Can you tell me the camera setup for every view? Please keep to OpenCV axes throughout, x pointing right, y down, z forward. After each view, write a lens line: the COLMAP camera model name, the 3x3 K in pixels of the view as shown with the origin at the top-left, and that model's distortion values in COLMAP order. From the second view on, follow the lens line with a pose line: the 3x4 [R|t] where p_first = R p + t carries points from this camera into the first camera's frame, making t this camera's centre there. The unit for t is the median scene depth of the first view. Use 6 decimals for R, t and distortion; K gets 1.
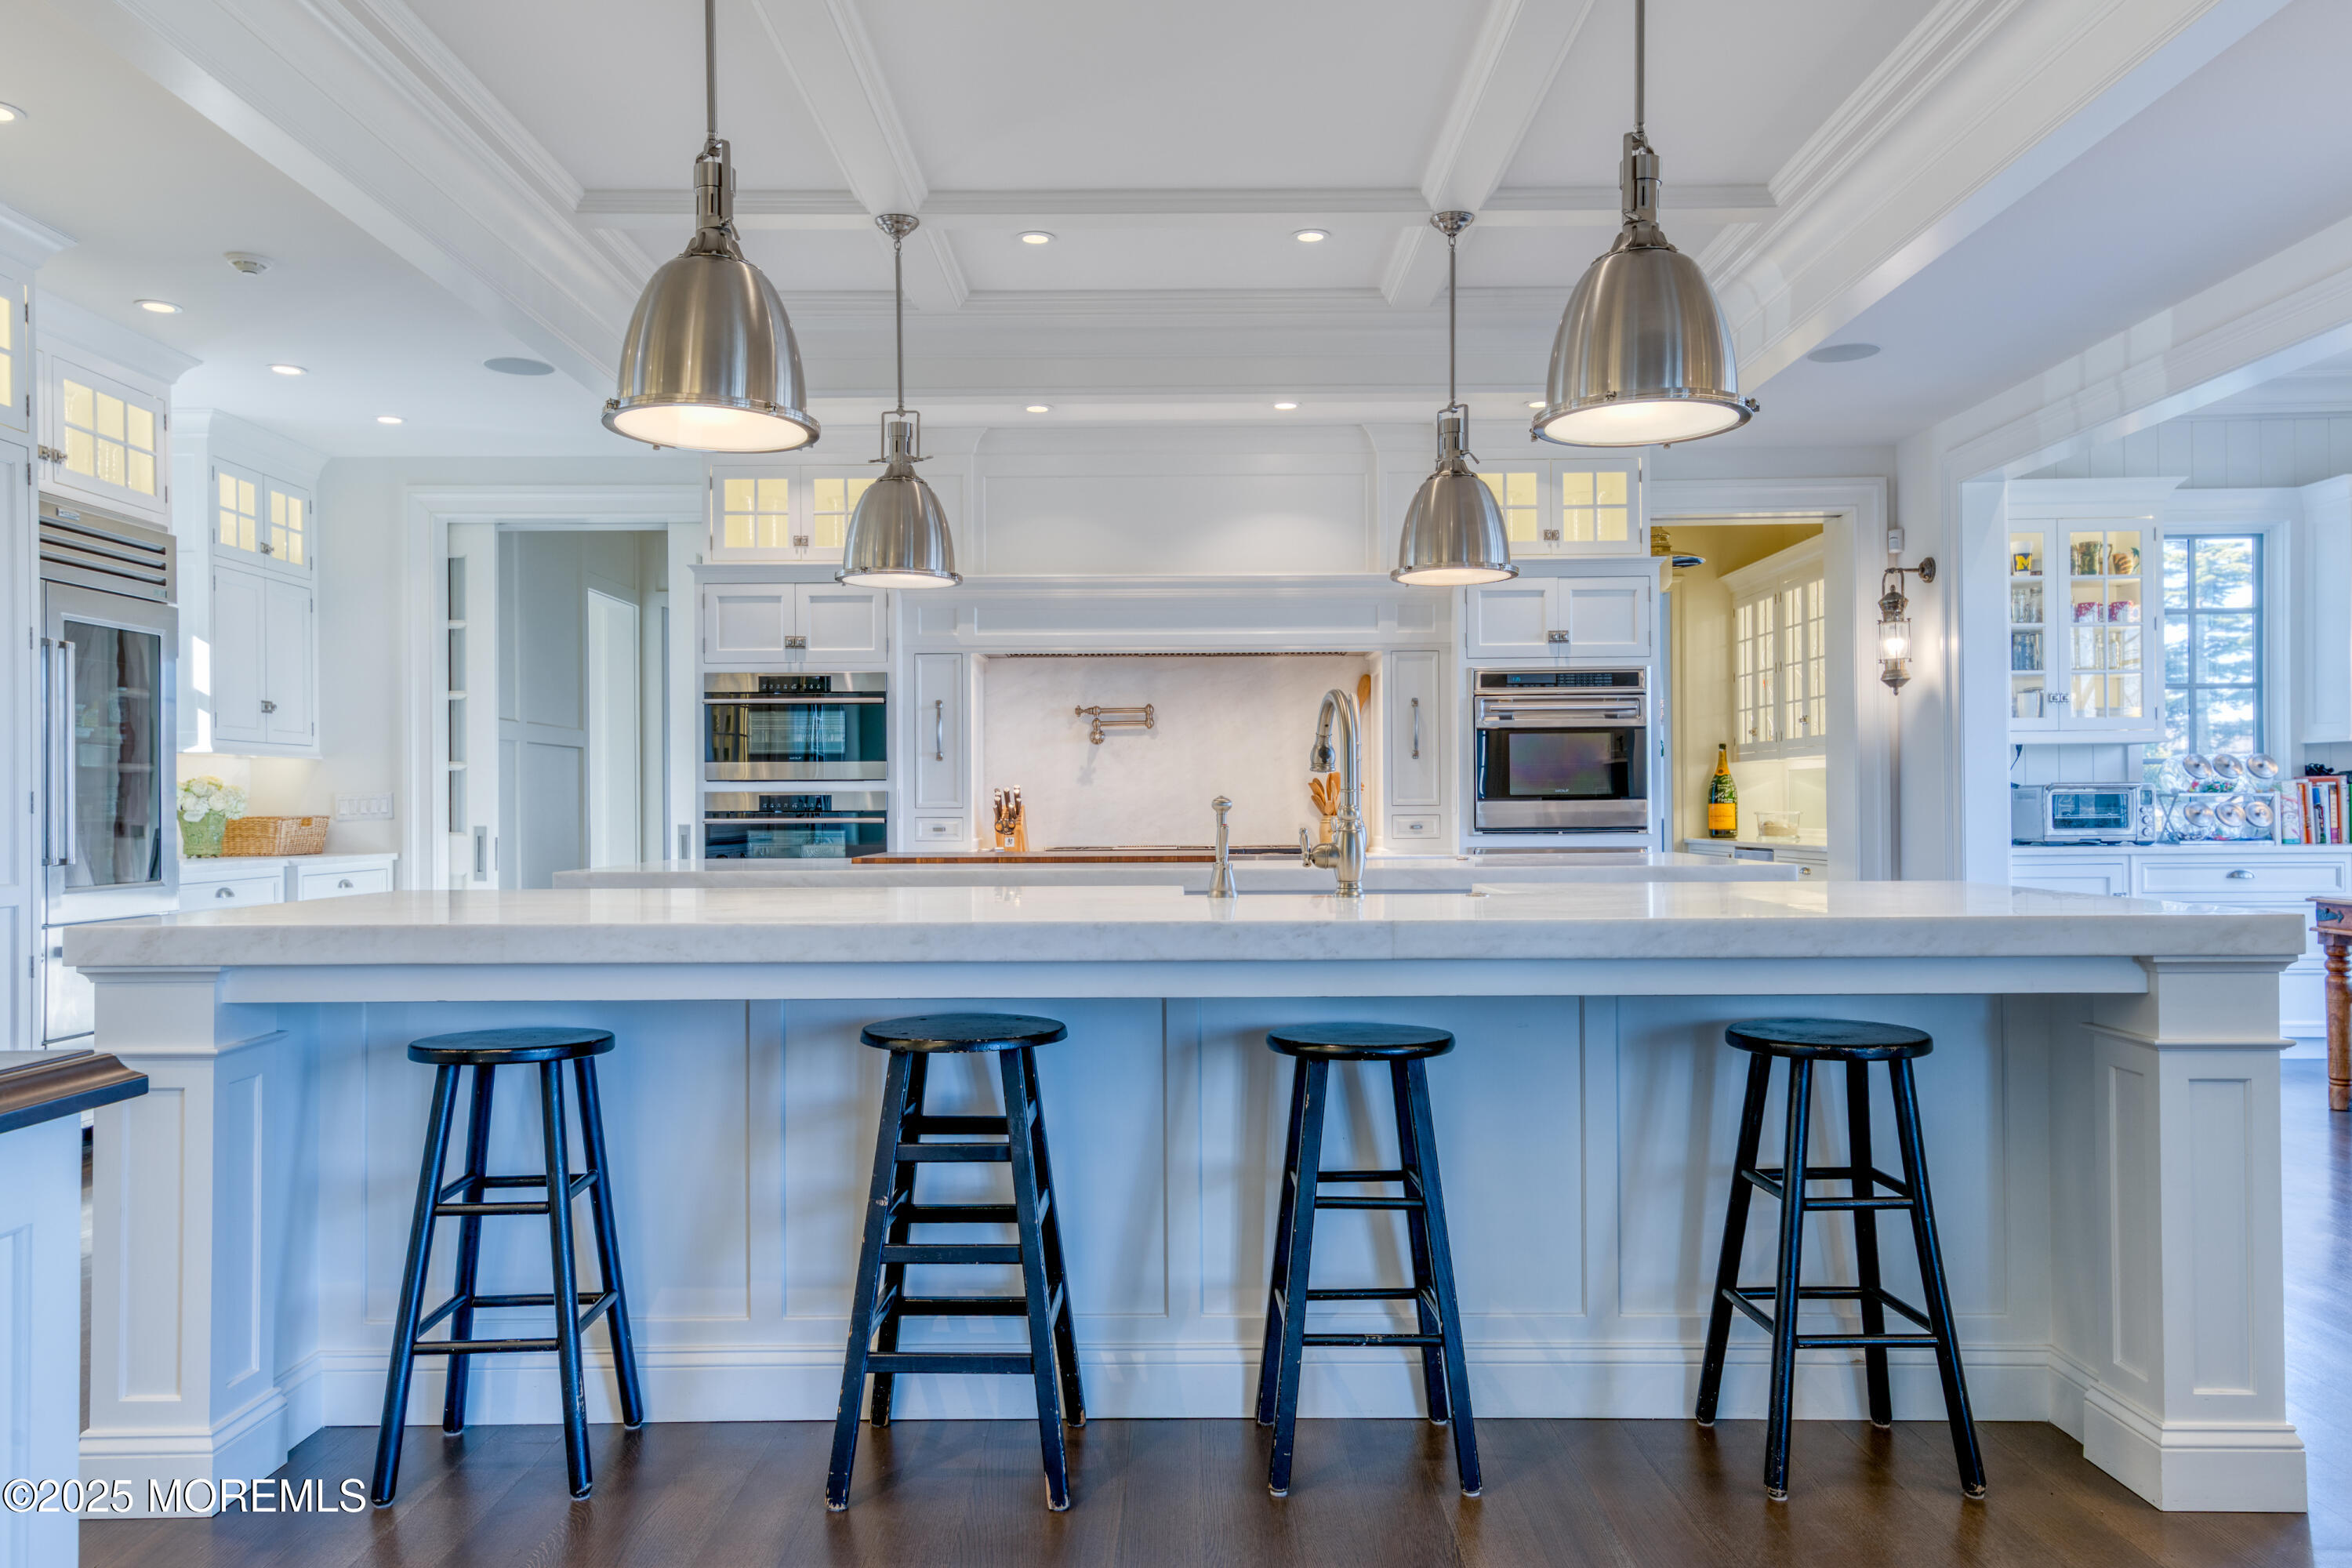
lens RADIAL K [[1694.9, 0, 1180.9], [0, 1694.9, 787.8], [0, 0, 1]] dist [0.019940, -0.001313]
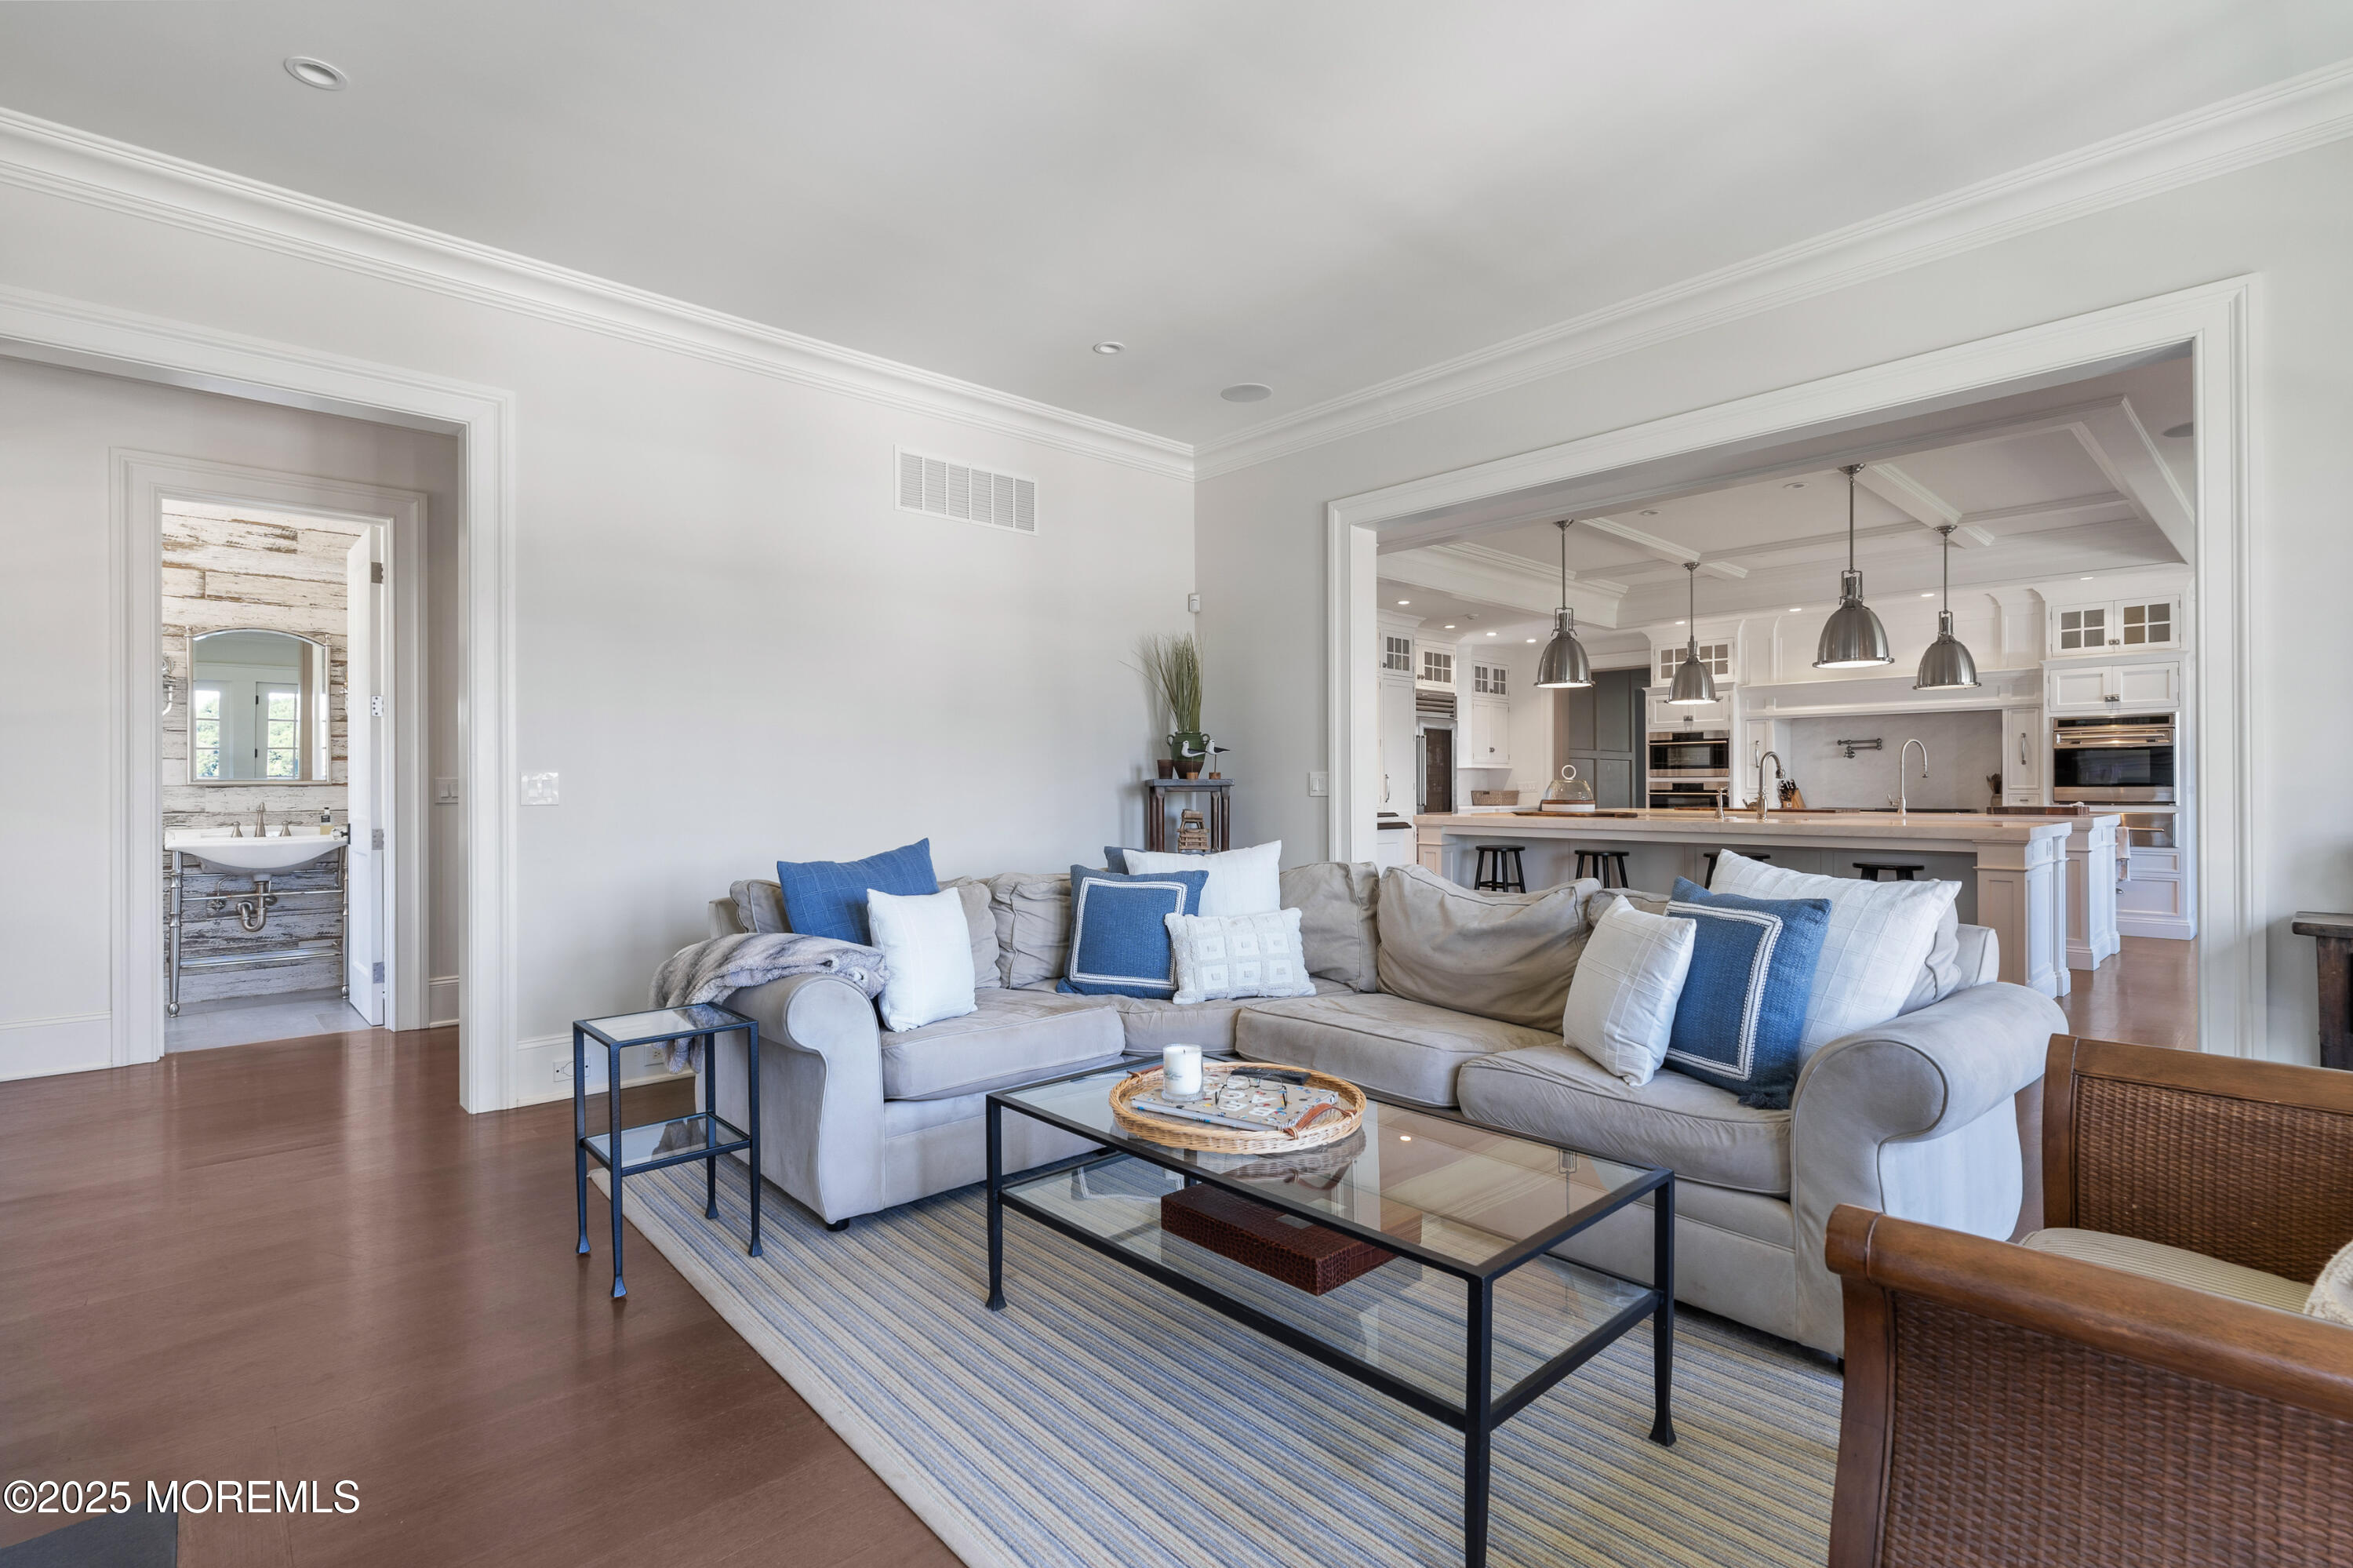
lens RADIAL K [[1076.1, 0, 1180.1], [0, 1076.1, 787.8], [0, 0, 1]] dist [-0.003101, -0.000550]
pose [[0.677416, 0.005728, -0.735577, 0.394249], [0.005609, 0.999900, 0.012952, -0.012502], [0.735578, -0.012900, 0.677317, -0.532949]]
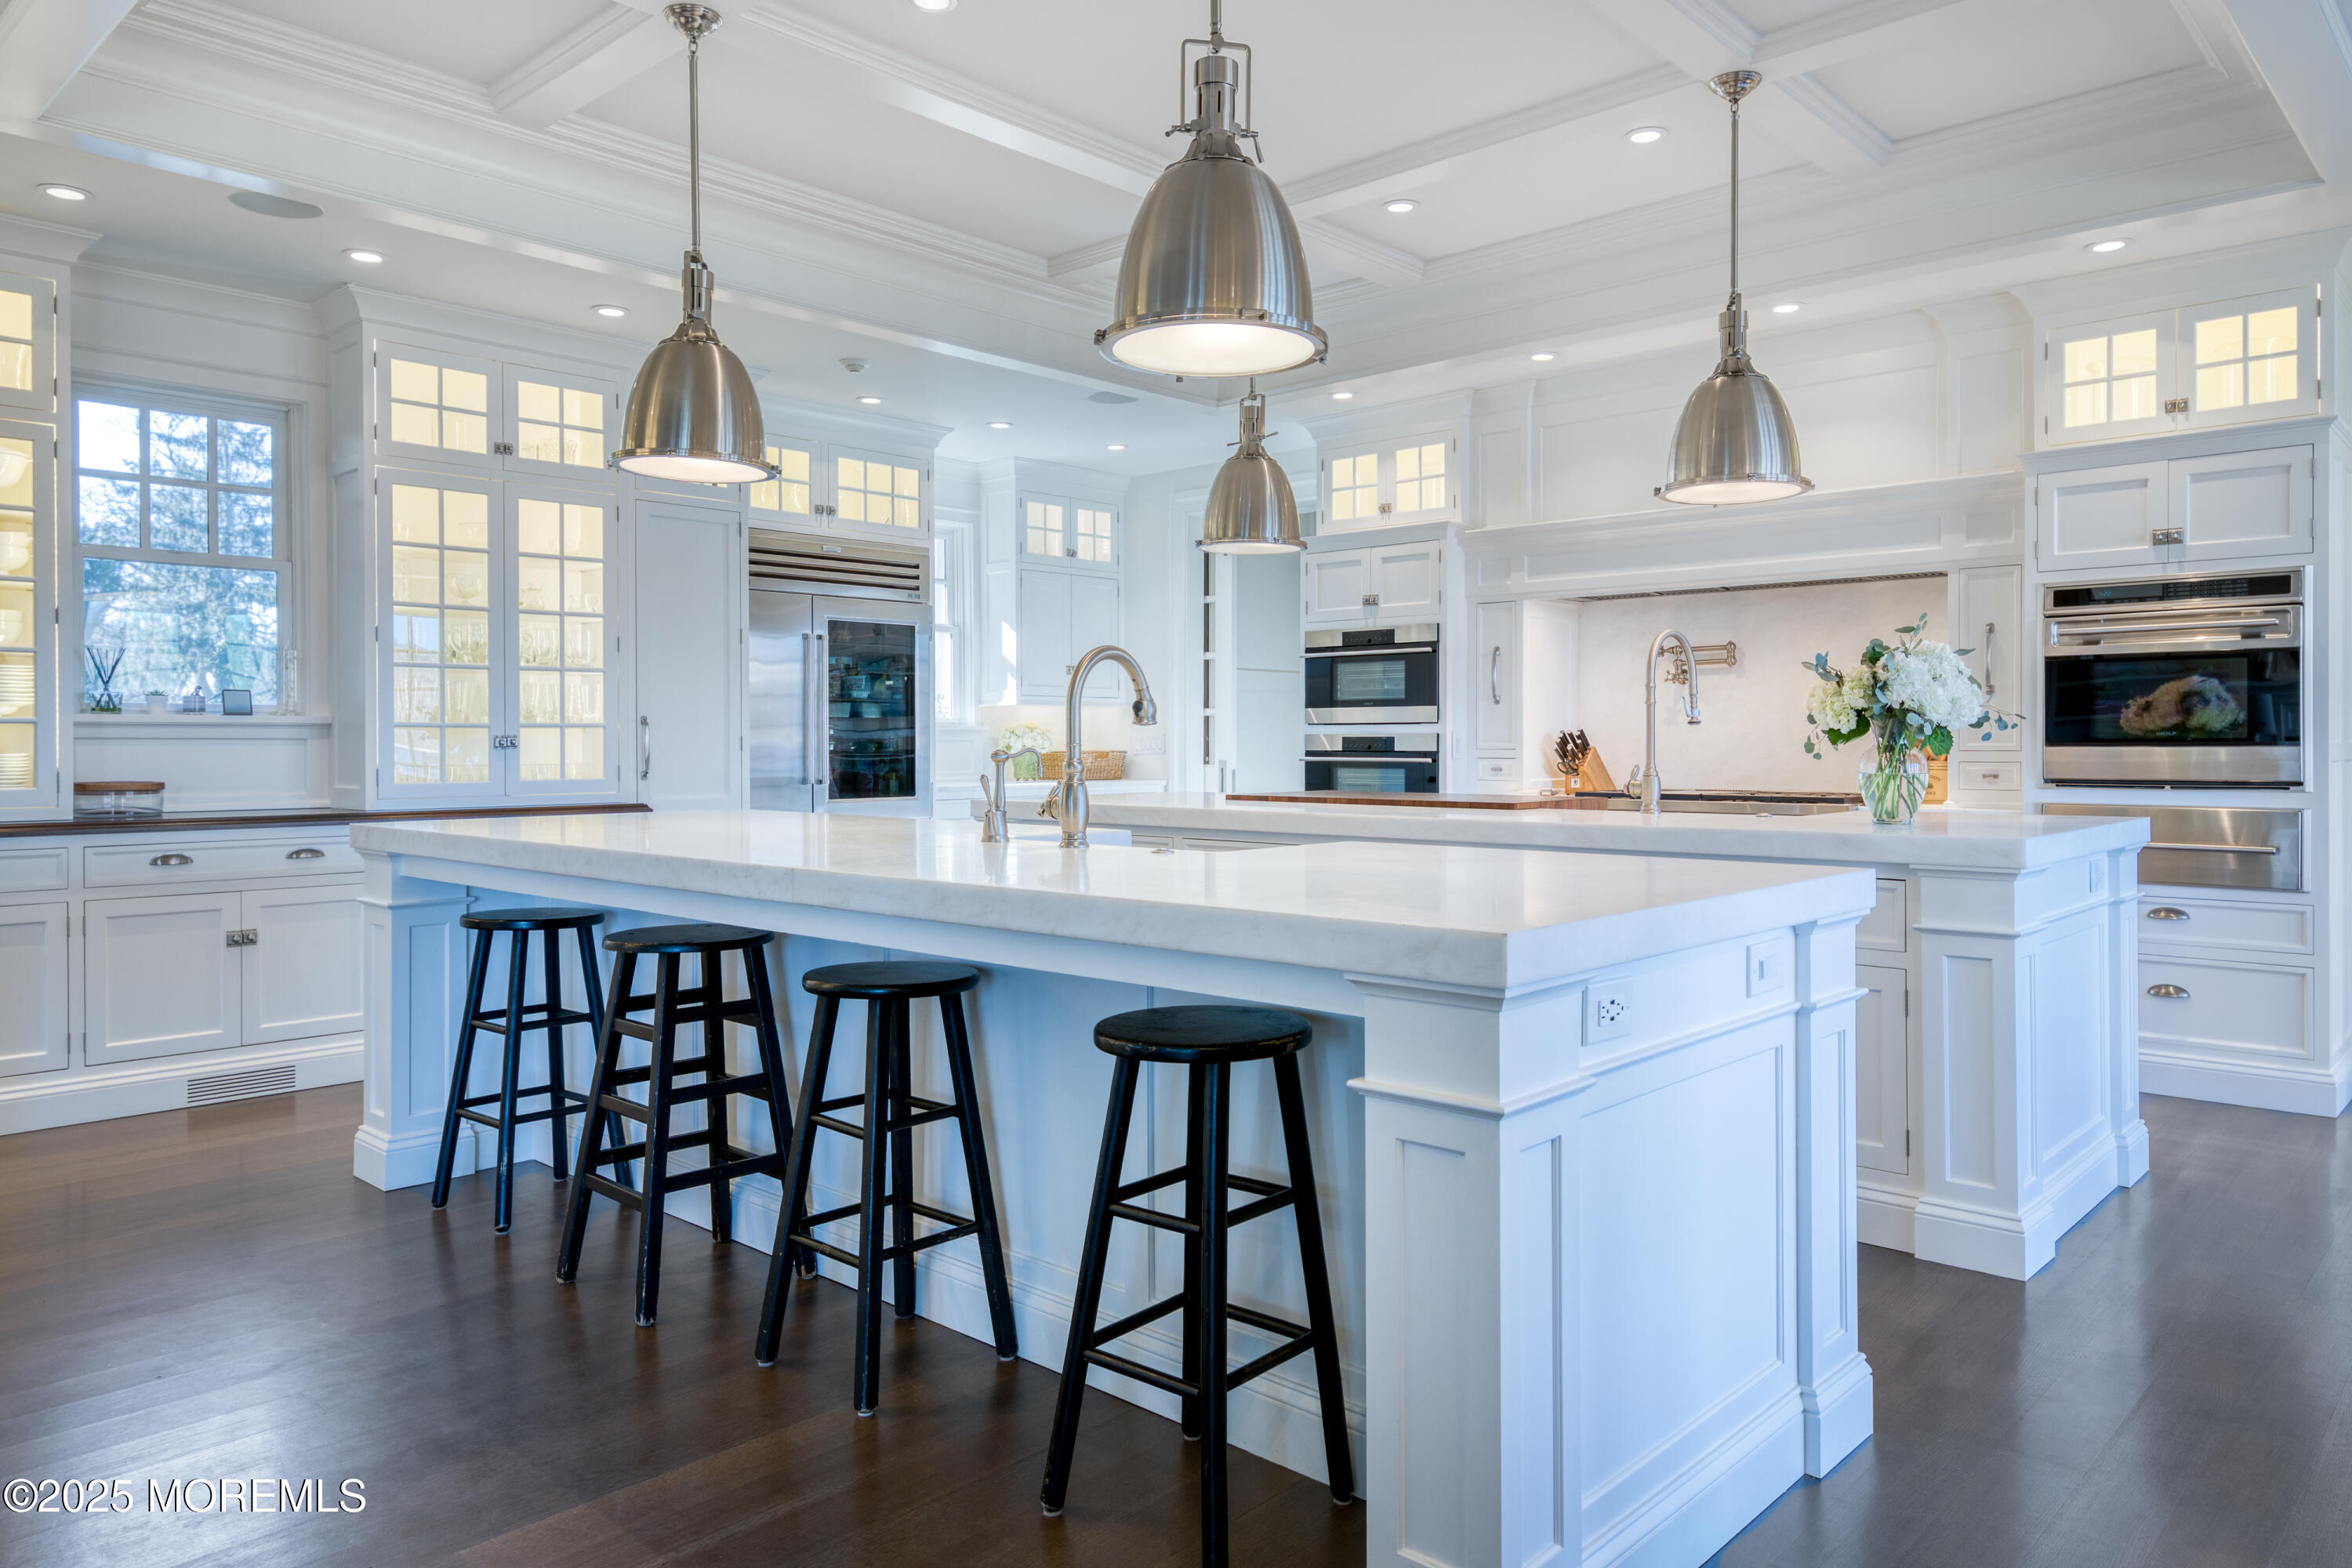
lens RADIAL K [[1545.0, 0, 1186.1], [0, 1545.0, 738.6], [0, 0, 1]] dist [0.012908, 0.001562]
pose [[0.734199, 0.003266, -0.678926, 0.376706], [0.004707, 0.999940, 0.009901, -0.005156], [0.678918, -0.010465, 0.734140, 0.168090]]
